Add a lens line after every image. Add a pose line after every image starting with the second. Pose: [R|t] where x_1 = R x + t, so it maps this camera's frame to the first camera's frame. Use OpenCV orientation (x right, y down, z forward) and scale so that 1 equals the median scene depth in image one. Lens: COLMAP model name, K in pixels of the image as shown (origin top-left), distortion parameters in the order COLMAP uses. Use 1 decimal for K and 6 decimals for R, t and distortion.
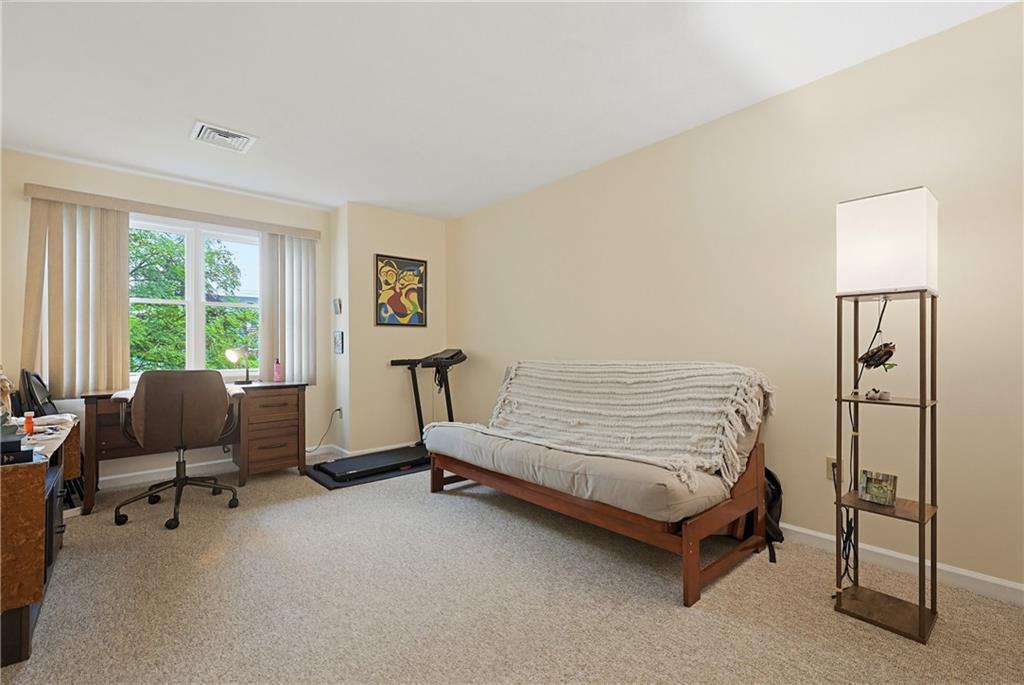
lens RADIAL K [[443.6, 0, 512.4], [0, 443.6, 347.5], [0, 0, 1]] dist [0.000313, 0.001309]
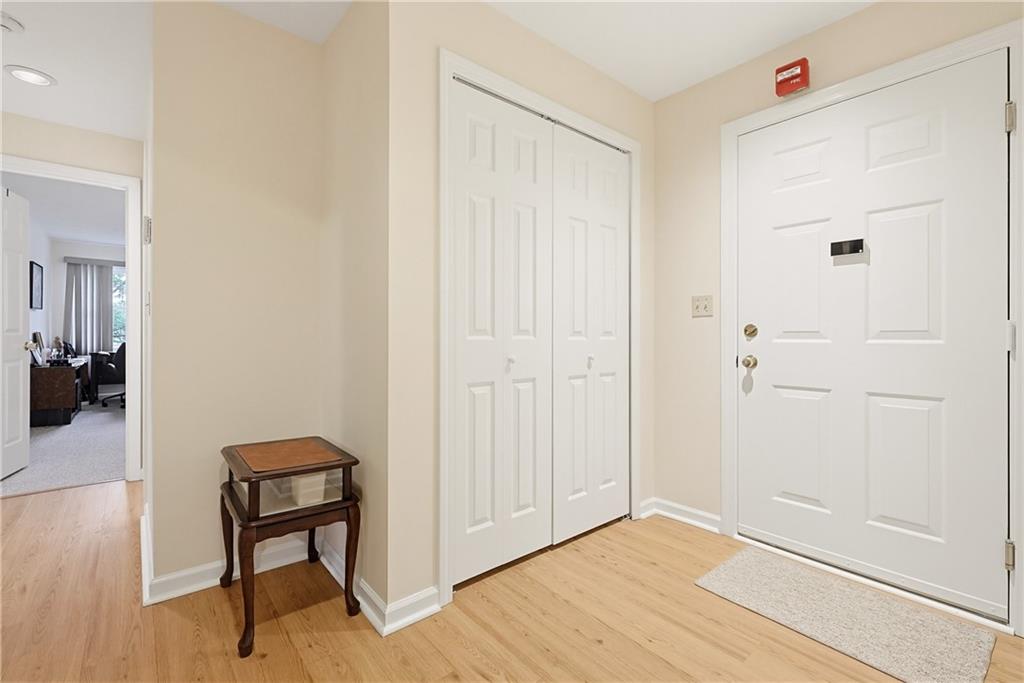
lens RADIAL K [[443.6, 0, 510.3], [0, 443.6, 334.8], [0, 0, 1]] dist [0.000313, 0.001309]
pose [[0.999557, 0.009902, -0.028082, 1.162397], [-0.009632, 0.999906, 0.009757, -0.022415], [0.028176, -0.009482, 0.999558, -1.128725]]
